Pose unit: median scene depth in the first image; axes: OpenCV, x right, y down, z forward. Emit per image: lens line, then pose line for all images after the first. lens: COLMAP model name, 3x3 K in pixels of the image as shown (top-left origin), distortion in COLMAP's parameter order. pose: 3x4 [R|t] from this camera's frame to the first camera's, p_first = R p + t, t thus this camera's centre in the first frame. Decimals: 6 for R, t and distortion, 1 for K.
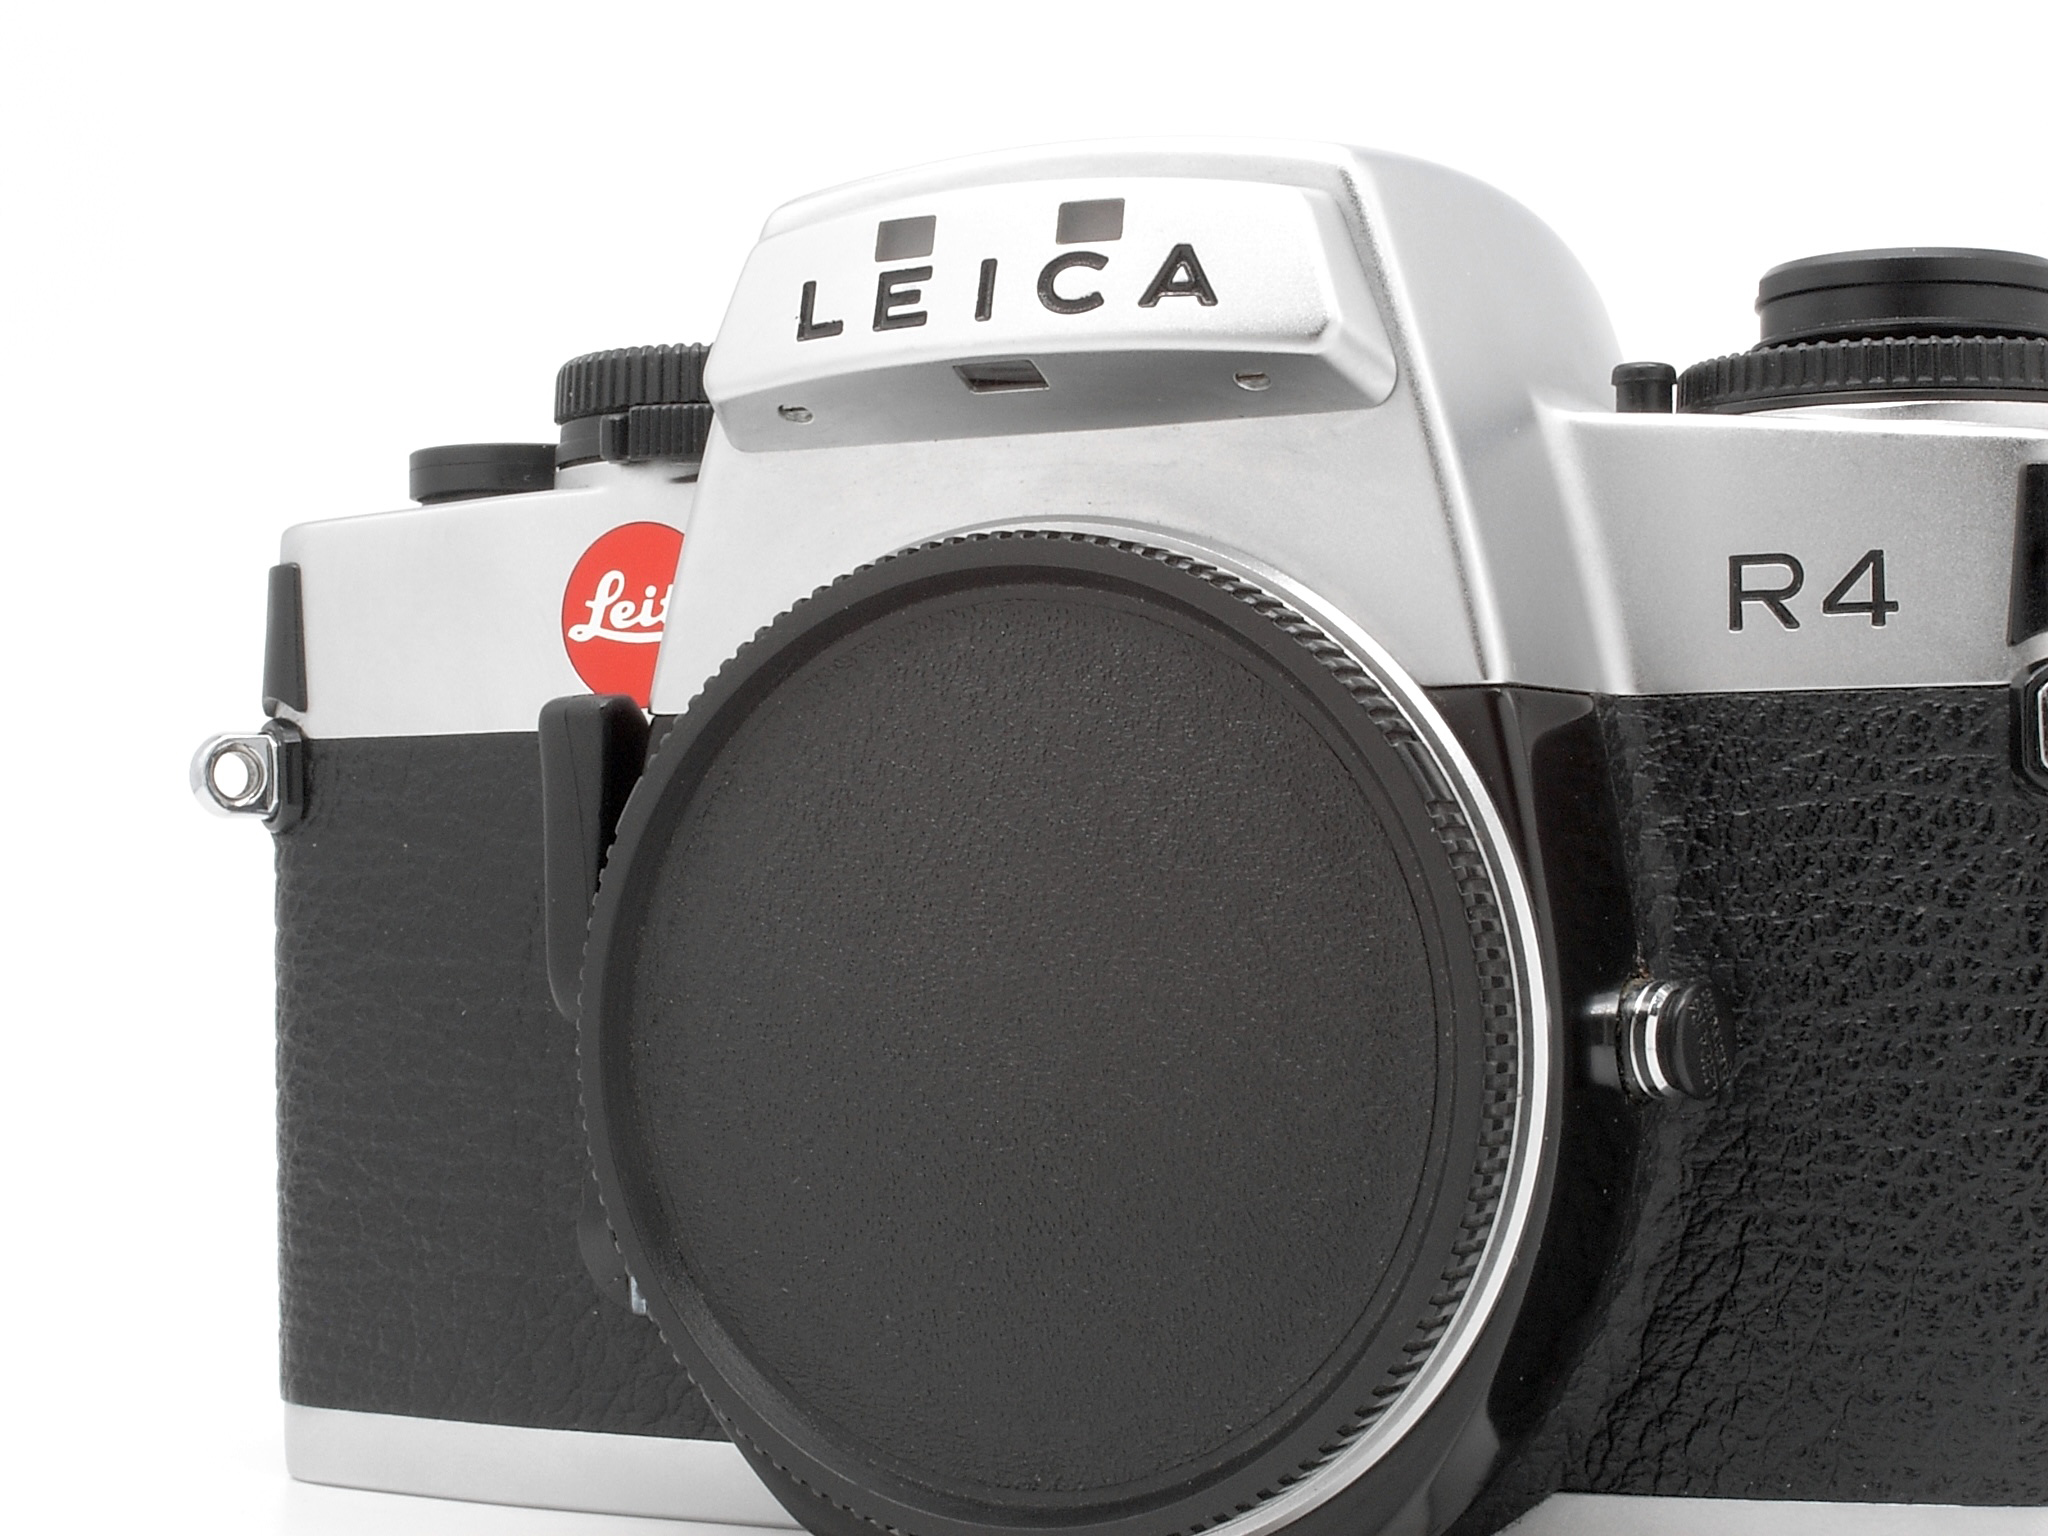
lens RADIAL K [[3768.9, 0, 1024.0], [0, 3768.9, 768.0], [0, 0, 1]] dist [0.039014, -2.092442]
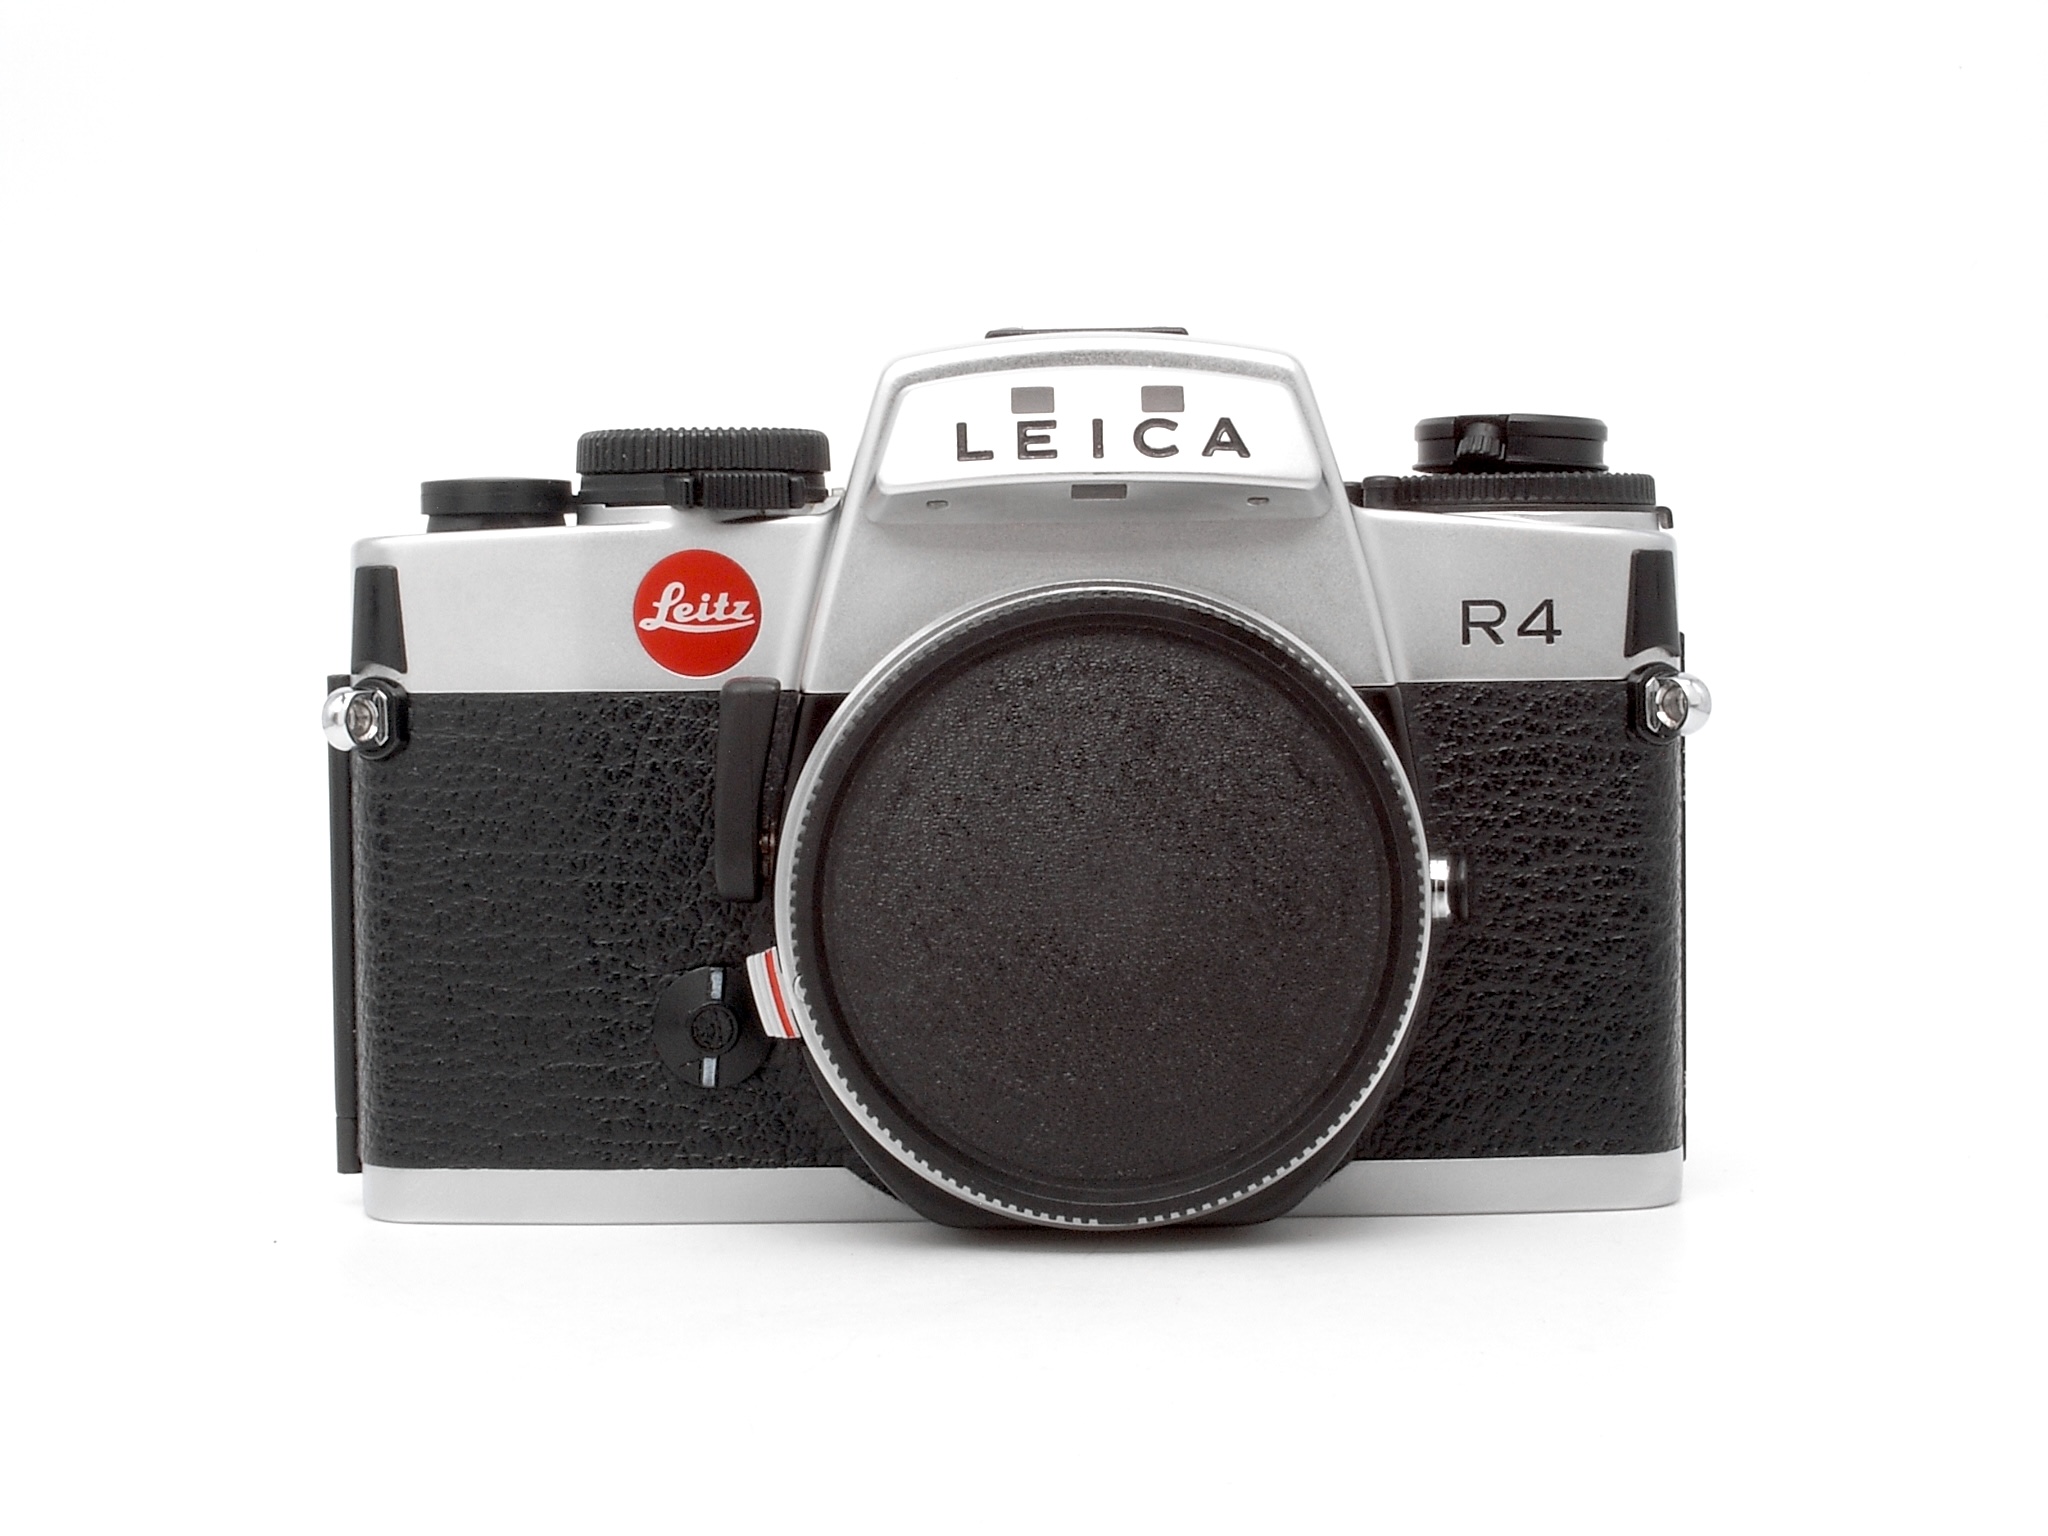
lens RADIAL K [[3768.9, 0, 1024.0], [0, 3768.9, 768.0], [0, 0, 1]] dist [0.039014, -2.092442]
pose [[0.898797, -0.016197, 0.438065, -0.735716], [-0.010695, 0.998210, 0.058850, -0.079565], [-0.438234, -0.057579, 0.897015, -0.433141]]
